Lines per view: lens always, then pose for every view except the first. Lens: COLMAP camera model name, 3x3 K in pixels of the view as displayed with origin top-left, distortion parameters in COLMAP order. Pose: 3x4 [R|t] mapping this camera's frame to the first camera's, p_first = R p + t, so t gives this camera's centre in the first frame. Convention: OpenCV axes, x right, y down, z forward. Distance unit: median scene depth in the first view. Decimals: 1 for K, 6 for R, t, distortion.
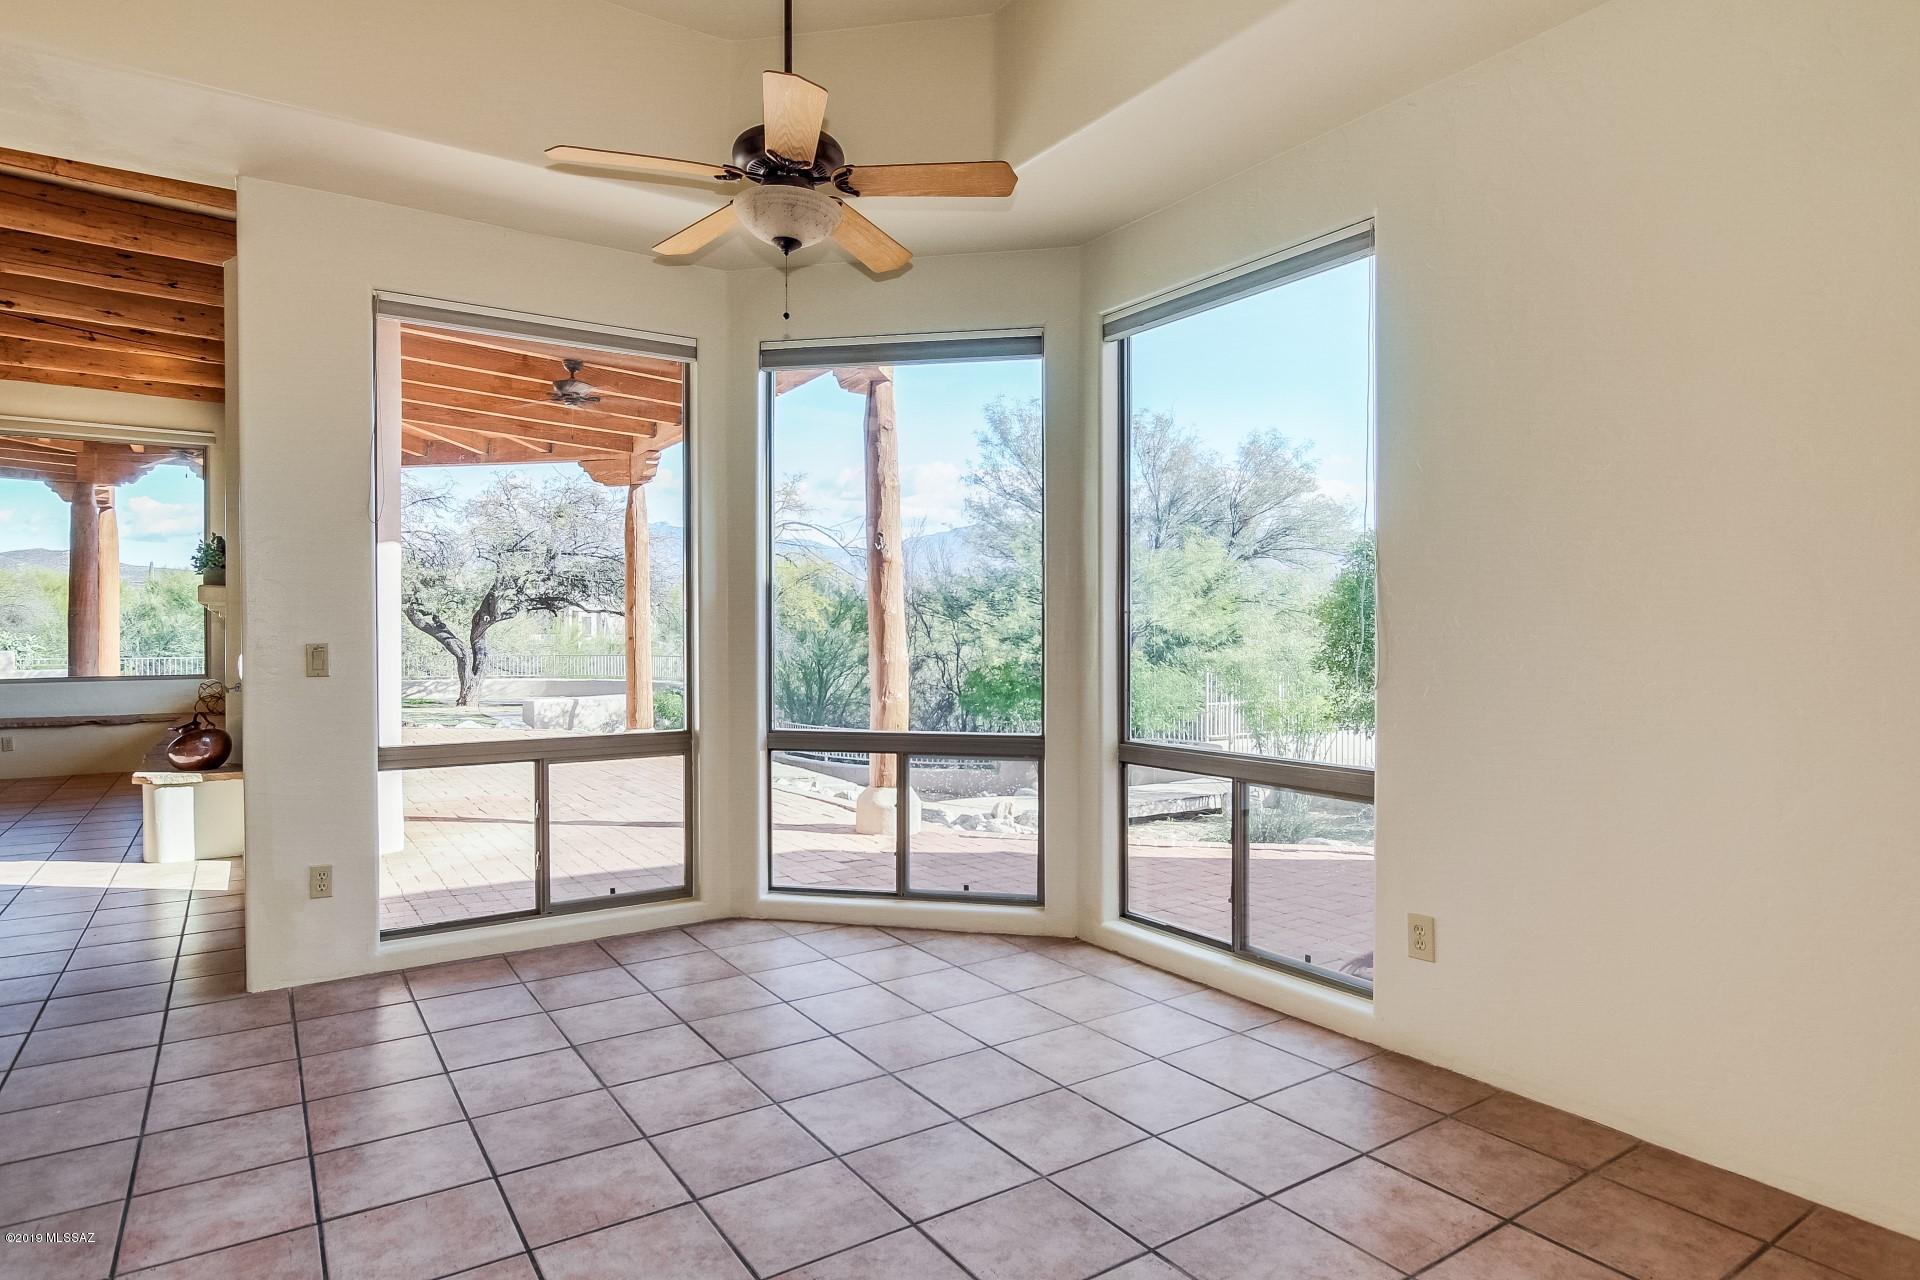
lens RADIAL K [[1066.6, 0, 961.1], [0, 1066.6, 653.4], [0, 0, 1]] dist [-0.013851, 0.001825]
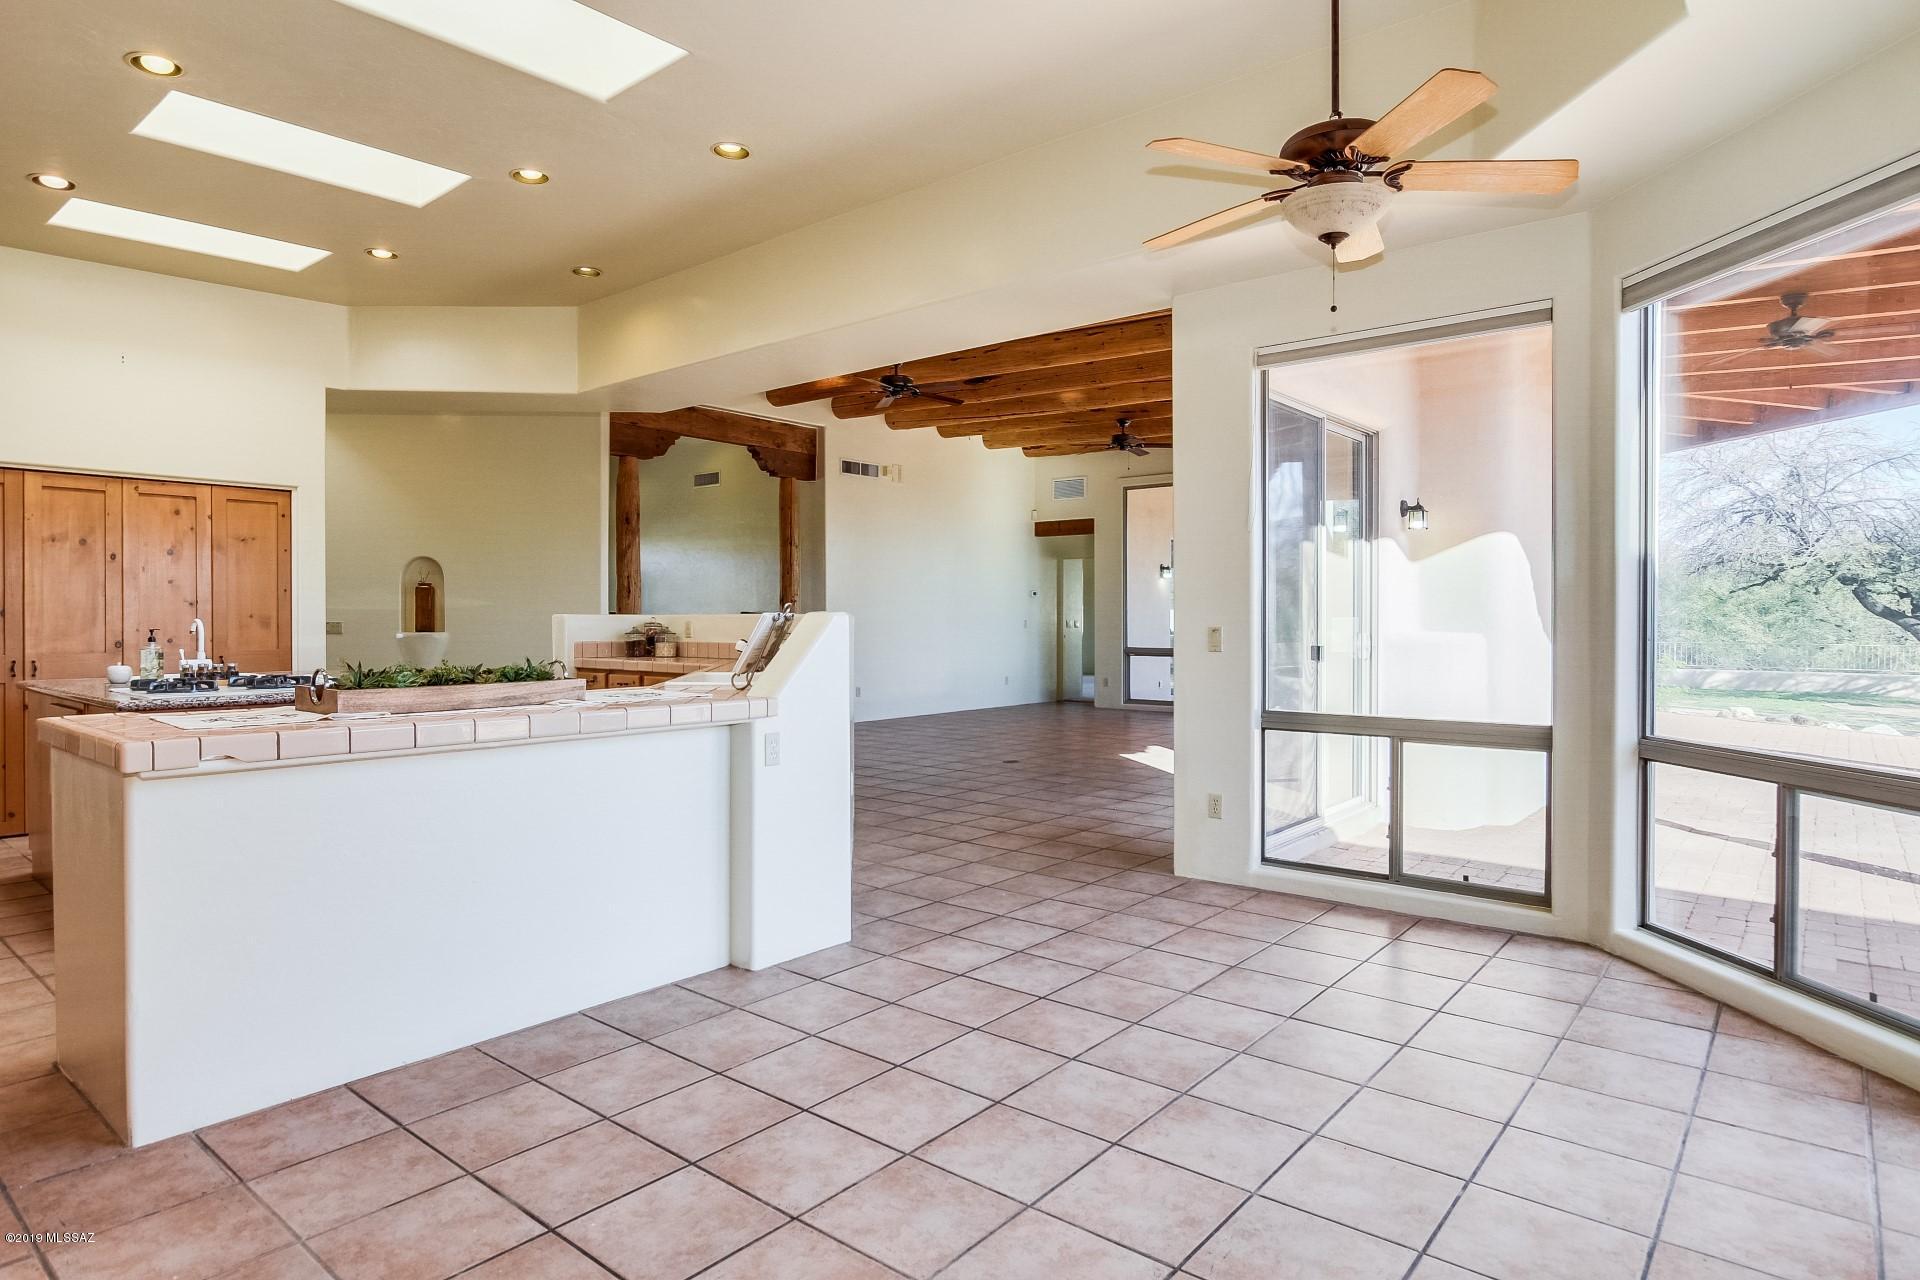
lens RADIAL K [[1066.6, 0, 946.0], [0, 1066.6, 633.2], [0, 0, 1]] dist [-0.013851, 0.001825]
pose [[0.276398, 0.012206, -0.960966, 0.574099], [-0.017285, 0.999821, 0.007728, -0.006675], [0.960888, 0.014474, 0.276560, 0.295087]]
